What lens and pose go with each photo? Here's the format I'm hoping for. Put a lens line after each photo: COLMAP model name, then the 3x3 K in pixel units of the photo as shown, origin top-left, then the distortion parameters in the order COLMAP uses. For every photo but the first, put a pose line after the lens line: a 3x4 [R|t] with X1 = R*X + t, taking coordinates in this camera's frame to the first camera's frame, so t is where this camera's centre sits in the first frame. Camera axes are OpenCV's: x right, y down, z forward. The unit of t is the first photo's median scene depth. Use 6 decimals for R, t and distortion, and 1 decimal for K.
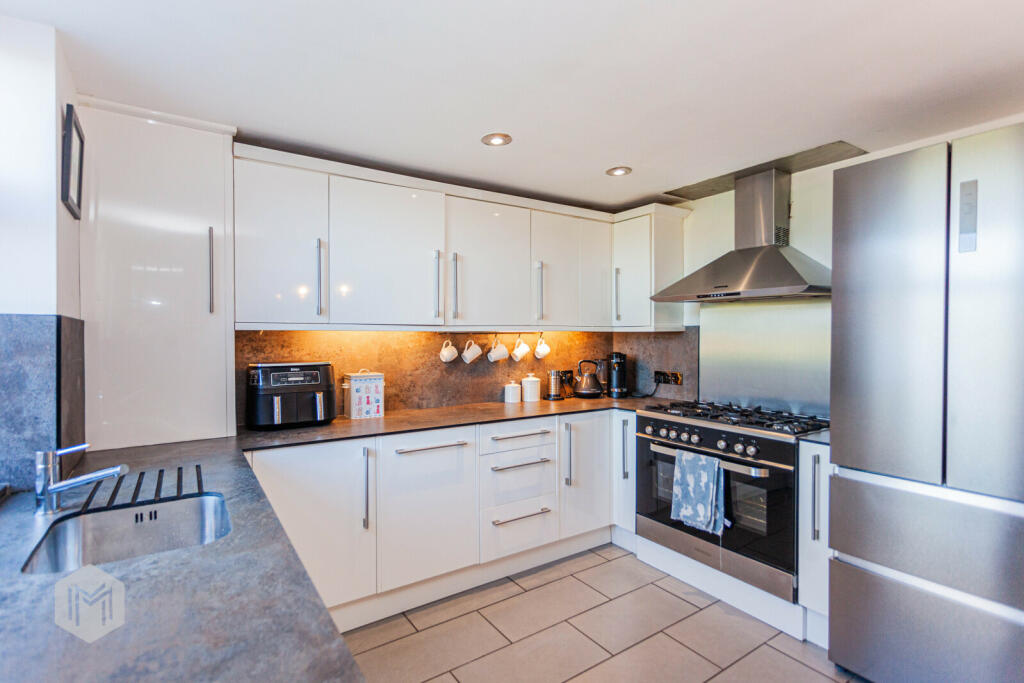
lens RADIAL K [[484.8, 0, 512.0], [0, 484.8, 341.5], [0, 0, 1]] dist [-0.001357, 0.000118]
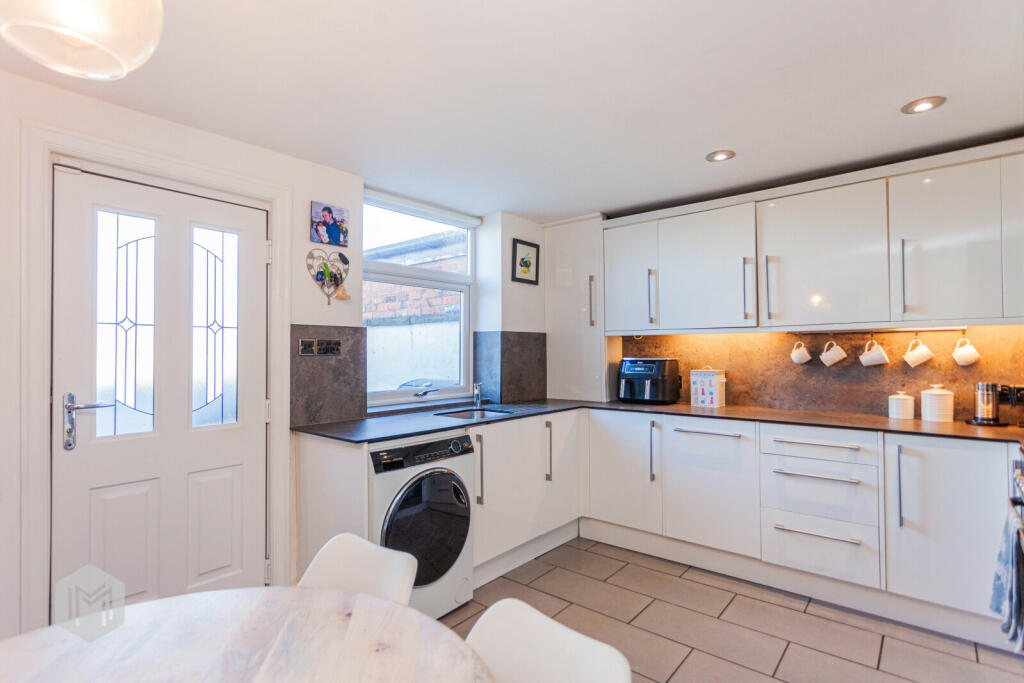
lens RADIAL K [[507.5, 0, 512.0], [0, 507.5, 341.5], [0, 0, 1]] dist [-0.002831, -0.000353]
pose [[0.280309, -0.017771, -0.959745, 0.695210], [-0.006132, 0.999775, -0.020303, 0.022166], [0.959890, 0.011576, 0.280137, 0.168258]]
